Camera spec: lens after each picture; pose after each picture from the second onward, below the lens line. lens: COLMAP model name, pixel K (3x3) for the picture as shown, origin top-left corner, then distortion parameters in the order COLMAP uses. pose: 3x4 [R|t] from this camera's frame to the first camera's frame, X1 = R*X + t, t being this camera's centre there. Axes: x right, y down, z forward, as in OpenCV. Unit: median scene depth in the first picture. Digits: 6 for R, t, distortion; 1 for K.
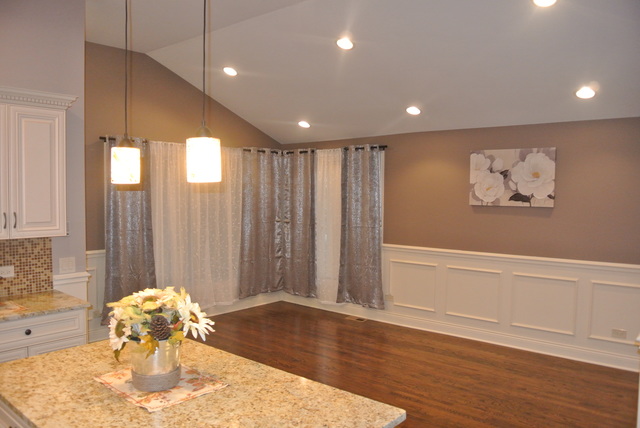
lens RADIAL K [[497.5, 0, 320.0], [0, 497.5, 214.0], [0, 0, 1]] dist [-0.089199, 0.038828]
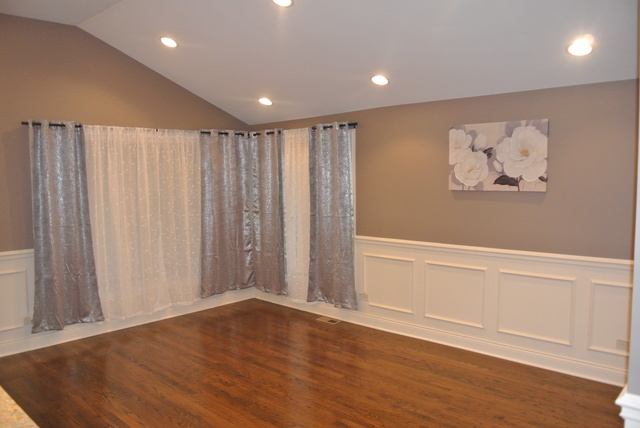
lens RADIAL K [[497.5, 0, 320.0], [0, 497.5, 214.0], [0, 0, 1]] dist [-0.089199, 0.038828]
pose [[0.998803, -0.017763, -0.045567, 0.120467], [0.019314, 0.999241, 0.033828, -0.010254], [0.044932, -0.034668, 0.998388, 0.140831]]
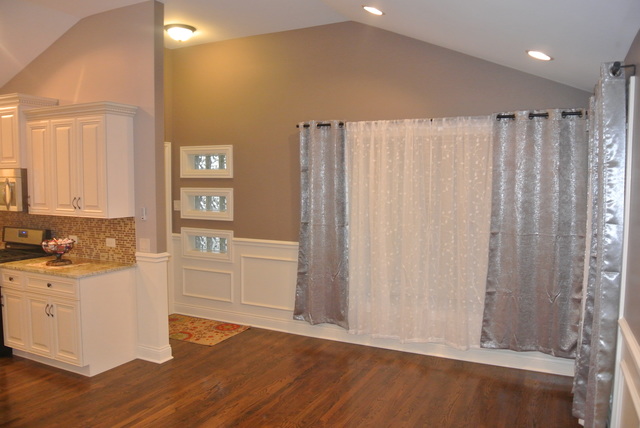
lens RADIAL K [[497.5, 0, 320.0], [0, 497.5, 214.0], [0, 0, 1]] dist [-0.089199, 0.038828]
pose [[0.245908, 0.063599, -0.967204, 0.498834], [-0.046122, 0.997483, 0.053863, -0.036237], [0.968195, 0.031364, 0.248222, 0.774795]]
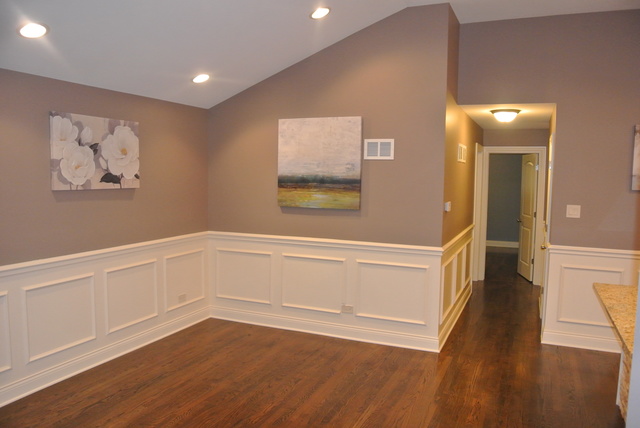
lens RADIAL K [[497.5, 0, 320.0], [0, 497.5, 214.0], [0, 0, 1]] dist [-0.089199, 0.038828]
pose [[-0.291329, -0.088819, 0.952491, -0.457401], [0.028164, 0.994452, 0.101346, -0.044296], [-0.956208, 0.056351, -0.287211, 0.851445]]
